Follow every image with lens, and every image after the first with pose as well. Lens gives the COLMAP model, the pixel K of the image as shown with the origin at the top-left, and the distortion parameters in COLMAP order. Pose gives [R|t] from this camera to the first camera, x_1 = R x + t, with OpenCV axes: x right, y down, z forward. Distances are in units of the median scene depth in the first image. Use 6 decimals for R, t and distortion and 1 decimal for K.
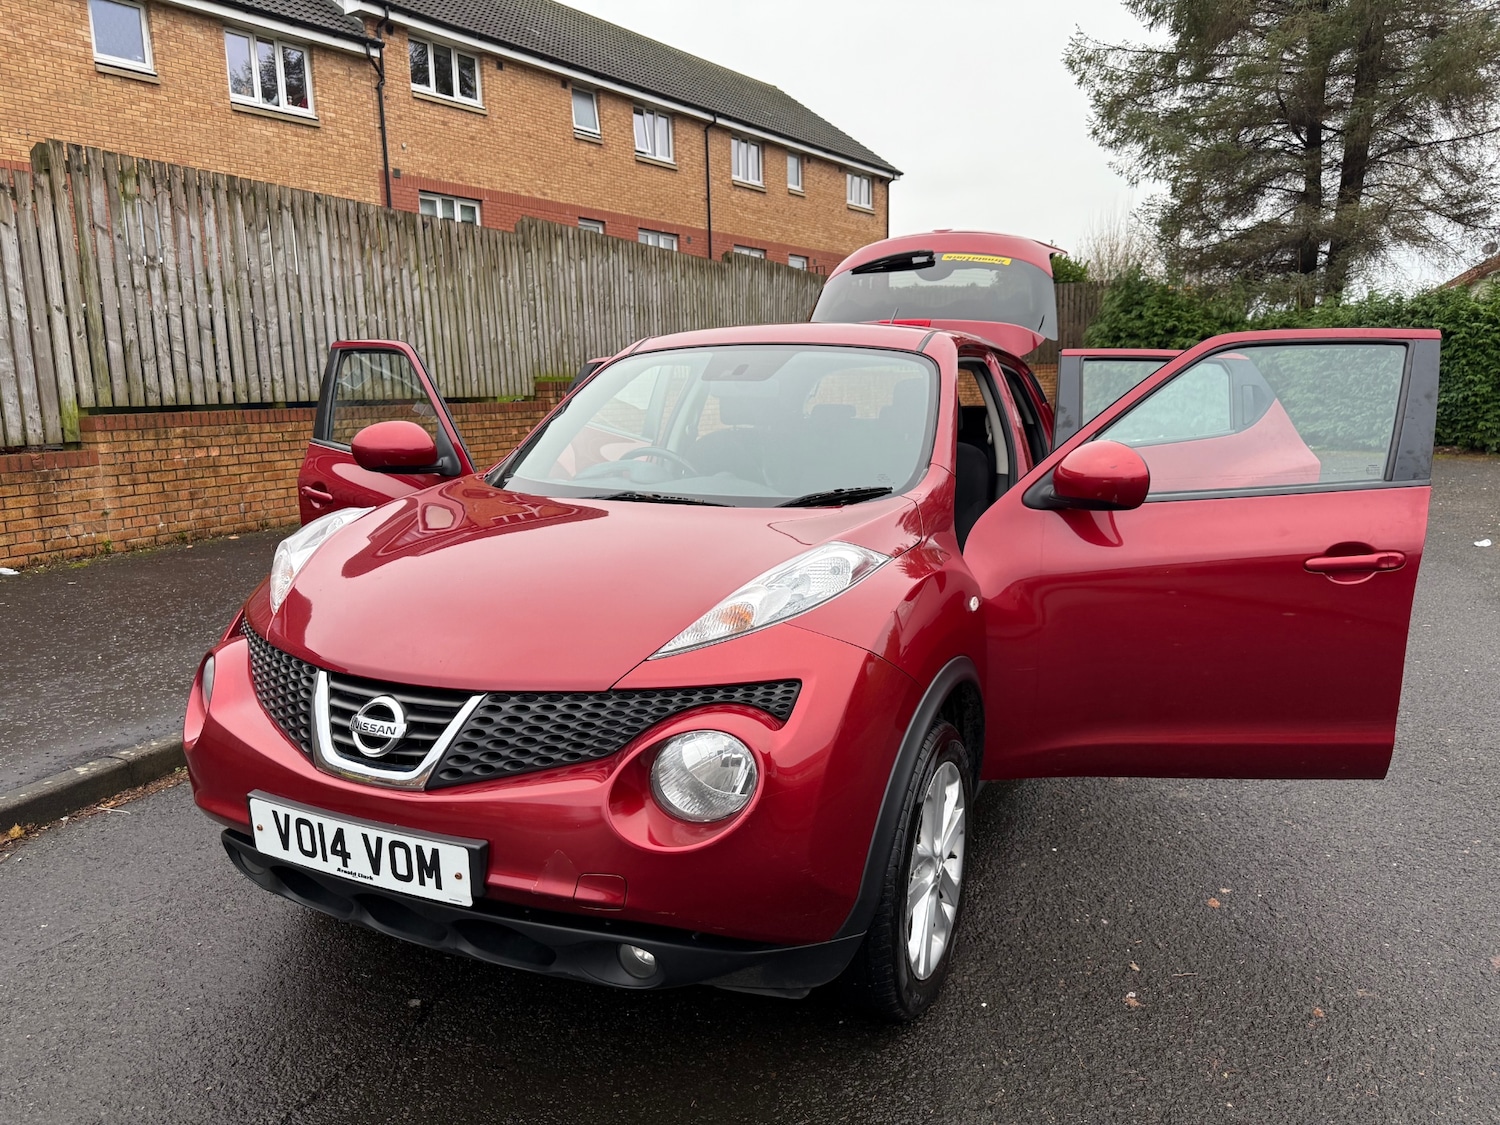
lens RADIAL K [[1066.8, 0, 752.7], [0, 1066.8, 574.5], [0, 0, 1]] dist [0.020346, -0.027172]
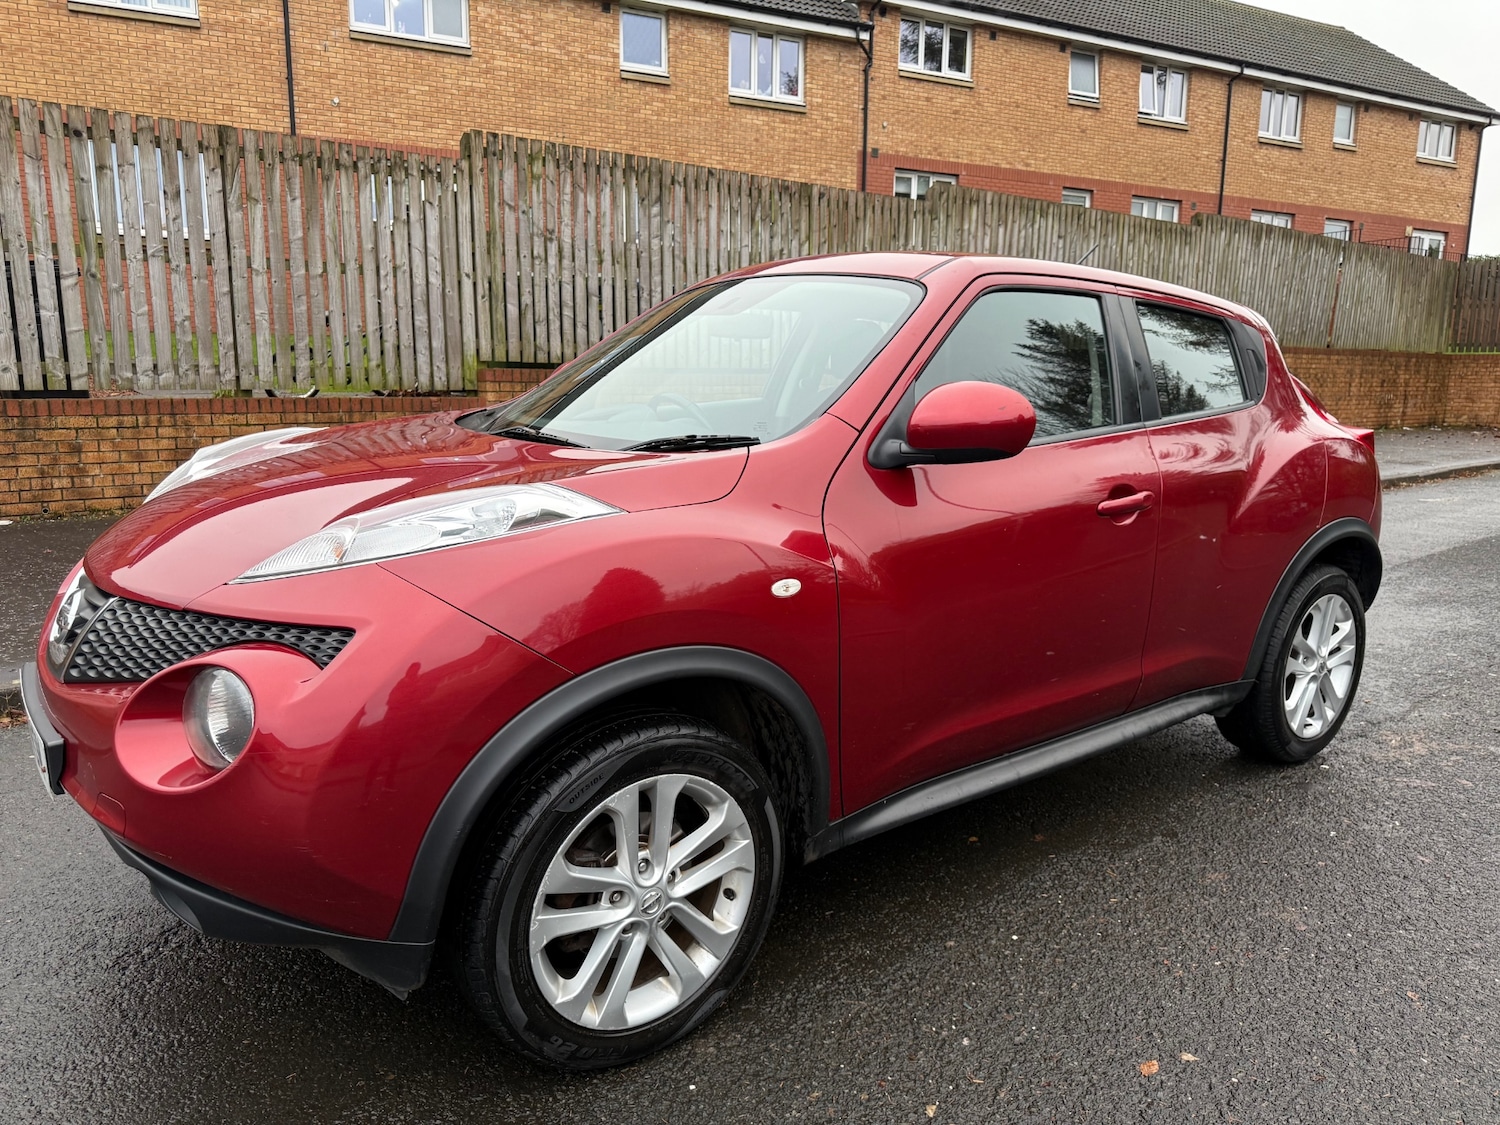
lens RADIAL K [[1066.8, 0, 738.3], [0, 1066.8, 565.5], [0, 0, 1]] dist [0.020346, -0.027172]
pose [[0.879943, 0.112750, -0.461507, 0.123133], [-0.109733, 0.993397, 0.033471, -0.002490], [0.462233, 0.021190, 0.886505, 0.067128]]
